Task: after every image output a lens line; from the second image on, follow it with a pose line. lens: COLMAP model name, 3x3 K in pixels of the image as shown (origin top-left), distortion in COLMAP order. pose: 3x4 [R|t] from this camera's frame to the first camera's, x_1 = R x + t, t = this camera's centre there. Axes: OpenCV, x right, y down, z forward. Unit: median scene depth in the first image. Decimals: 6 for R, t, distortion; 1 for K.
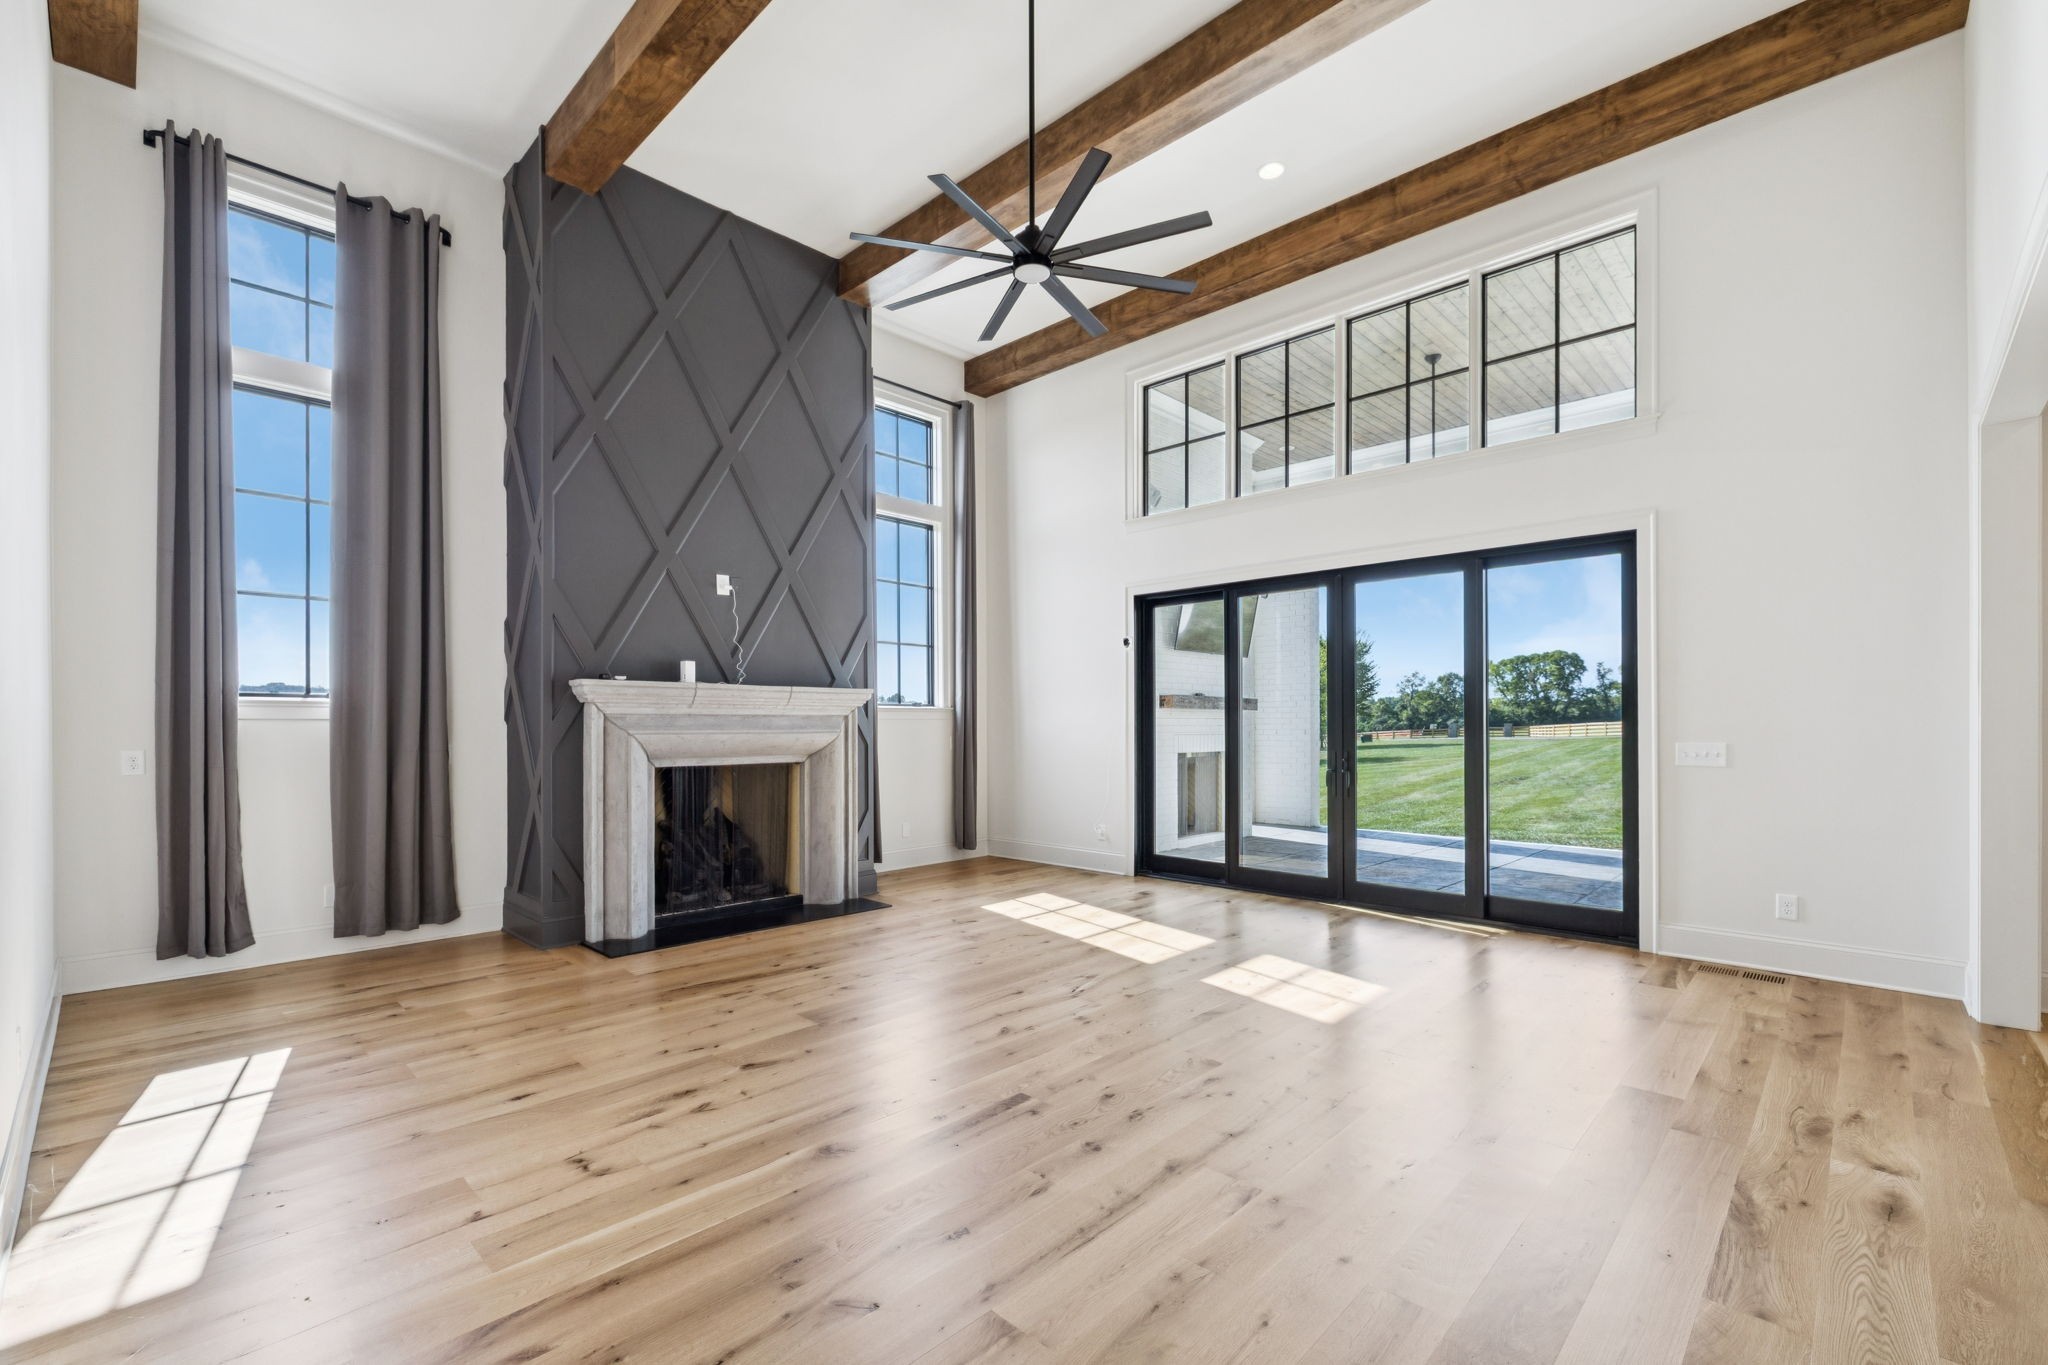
lens RADIAL K [[881.6, 0, 1016.3], [0, 881.6, 722.8], [0, 0, 1]] dist [-0.001349, -0.000128]
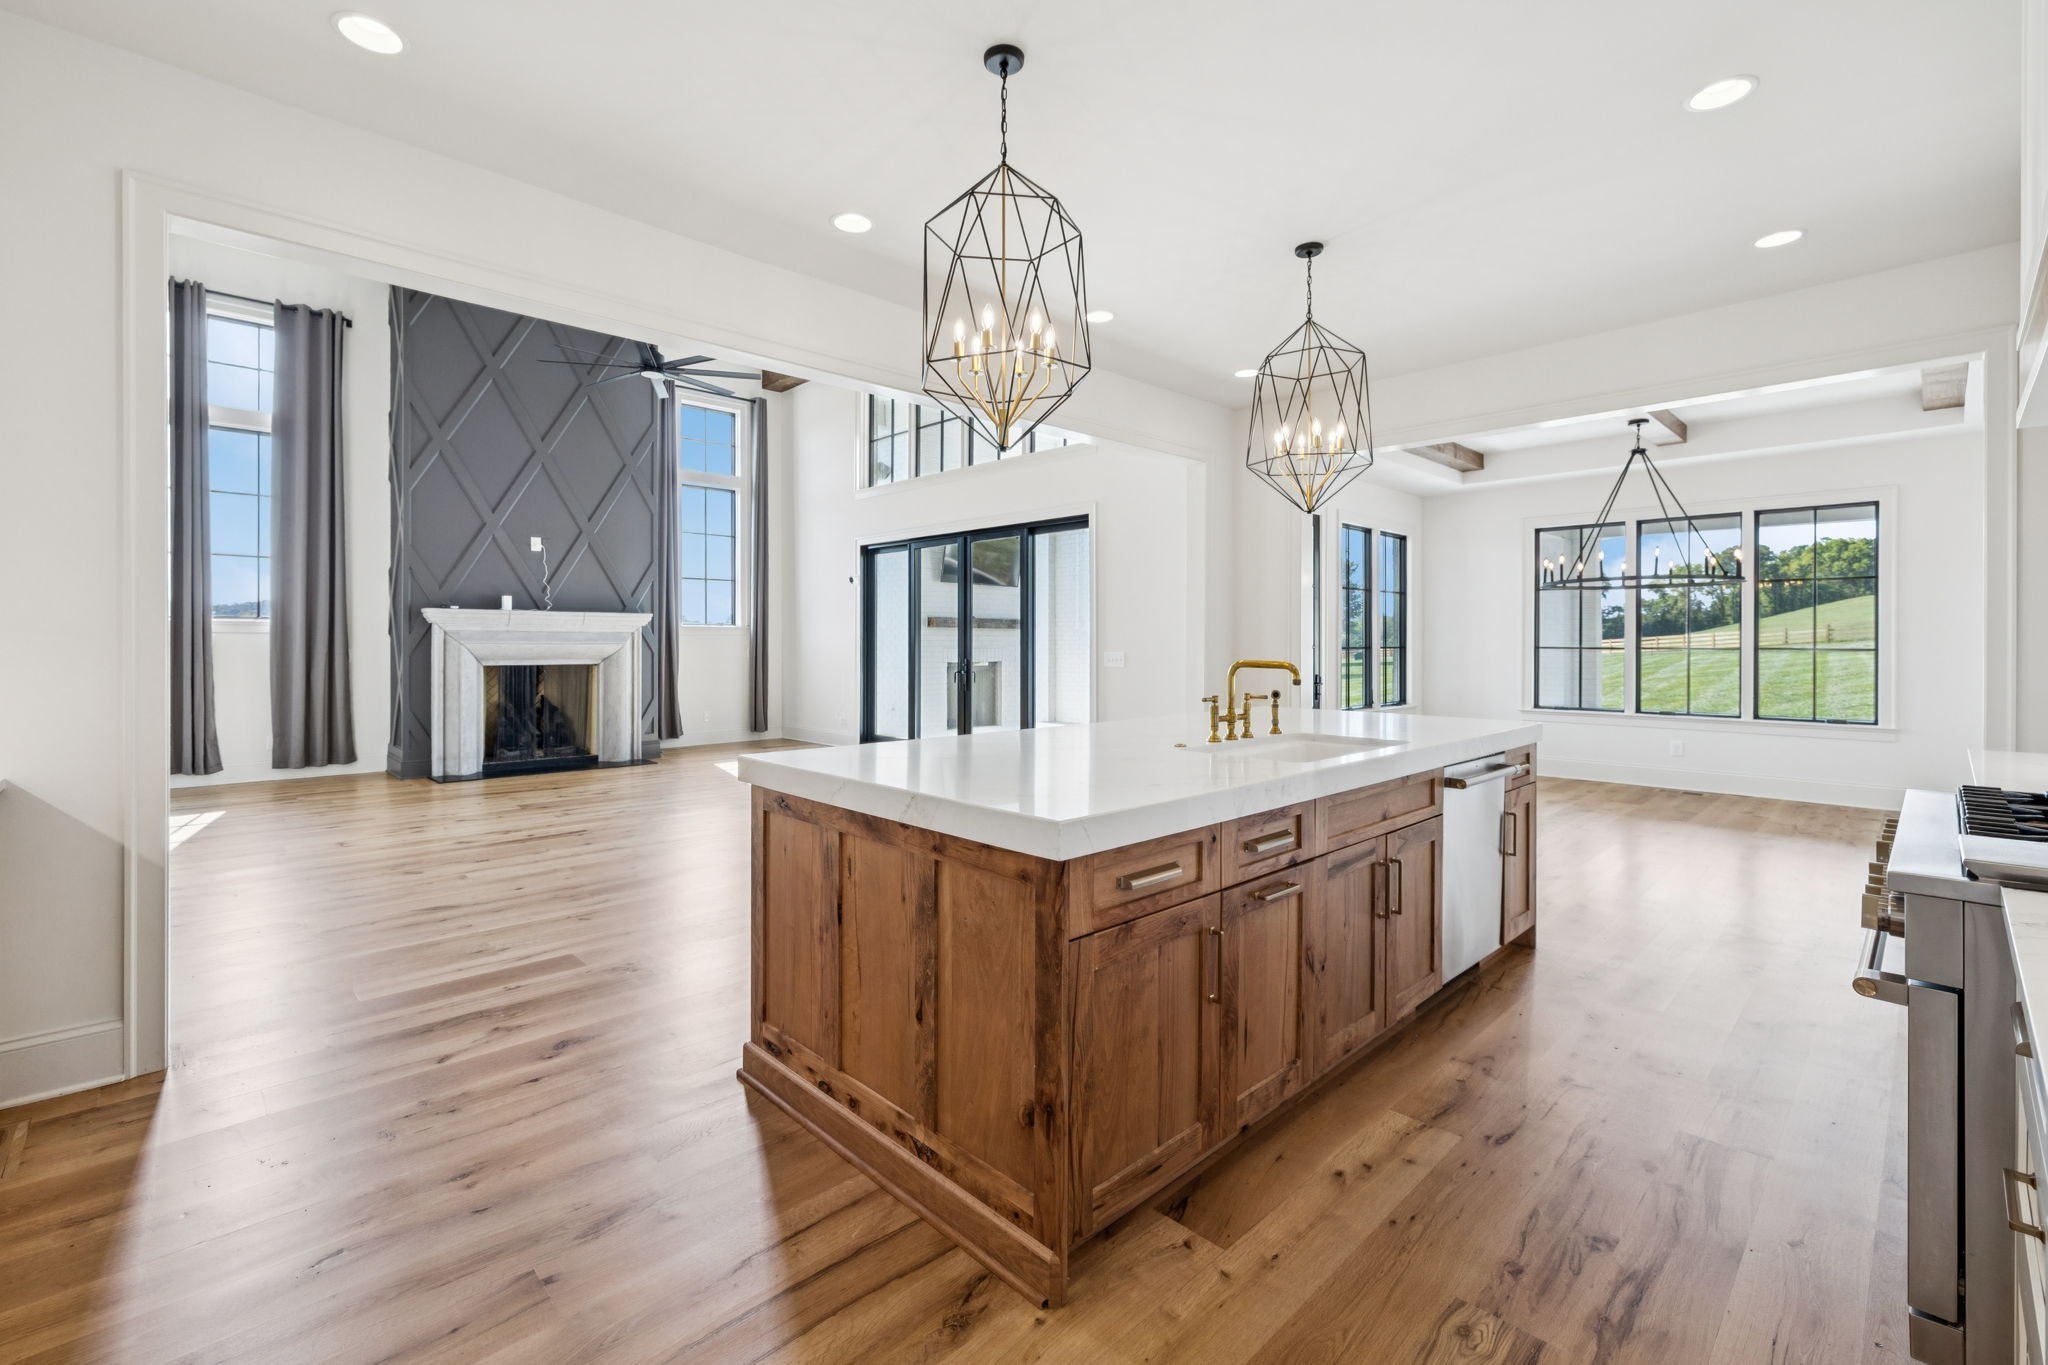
lens RADIAL K [[887.0, 0, 1007.9], [0, 887.0, 645.3], [0, 0, 1]] dist [-0.001575, -0.000092]
pose [[0.999273, 0.004875, -0.037805, 0.548484], [-0.004604, 0.999963, 0.007264, 0.000060], [0.037839, -0.007085, 0.999259, -0.493135]]
